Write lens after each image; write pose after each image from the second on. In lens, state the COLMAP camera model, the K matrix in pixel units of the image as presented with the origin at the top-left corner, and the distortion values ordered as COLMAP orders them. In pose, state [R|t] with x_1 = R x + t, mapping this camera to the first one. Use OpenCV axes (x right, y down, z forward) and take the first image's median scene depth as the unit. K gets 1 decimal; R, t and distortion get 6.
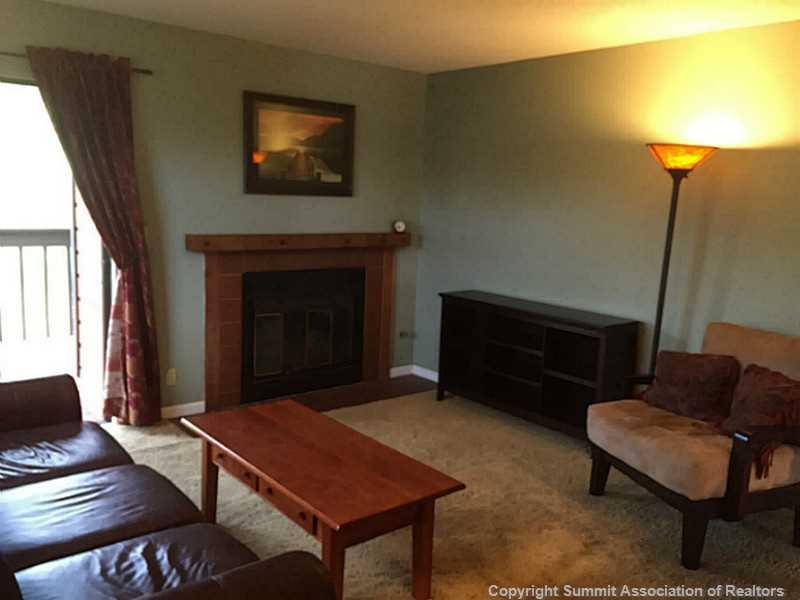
lens RADIAL K [[691.9, 0, 400.8], [0, 691.9, 298.6], [0, 0, 1]] dist [0.036349, -0.020849]
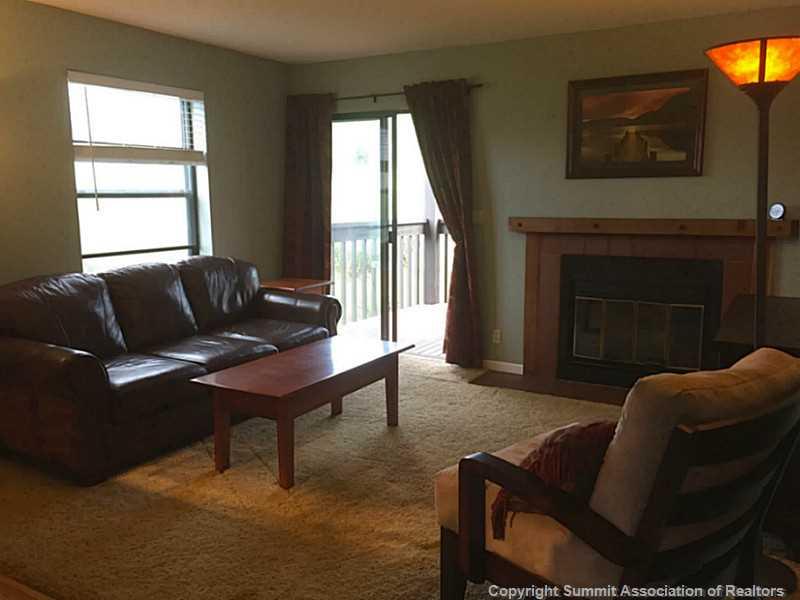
lens RADIAL K [[698.3, 0, 403.0], [0, 698.3, 301.8], [0, 0, 1]] dist [0.061060, -0.004361]
pose [[0.336185, 0.106534, -0.935751, 0.731391], [-0.129058, 0.989420, 0.066278, -0.005110], [0.932911, 0.098485, 0.346377, 0.426545]]
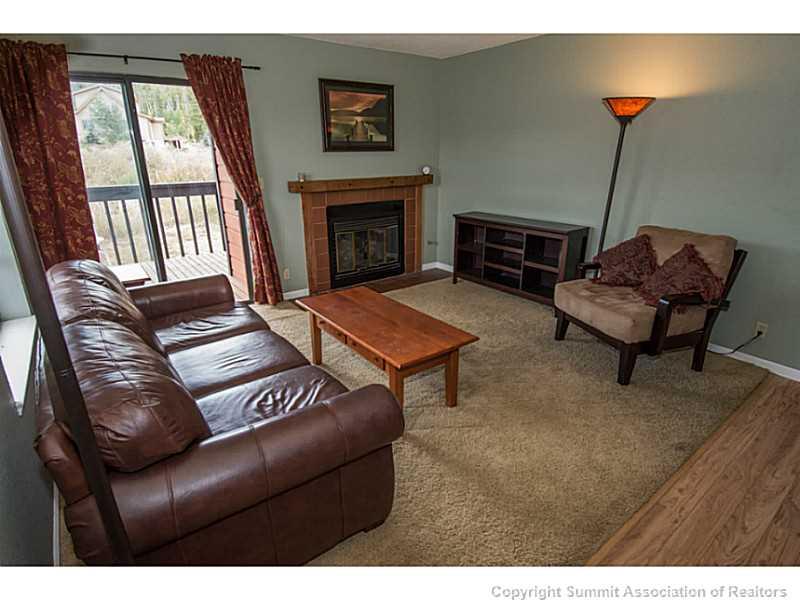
lens RADIAL K [[424.8, 0, 399.7], [0, 424.8, 305.7], [0, 0, 1]] dist [0.021014, -0.011221]
pose [[0.997637, -0.027094, -0.063140, -0.010204], [0.038853, 0.980392, 0.193190, 0.004001], [0.056667, -0.195186, 0.979128, 0.035698]]
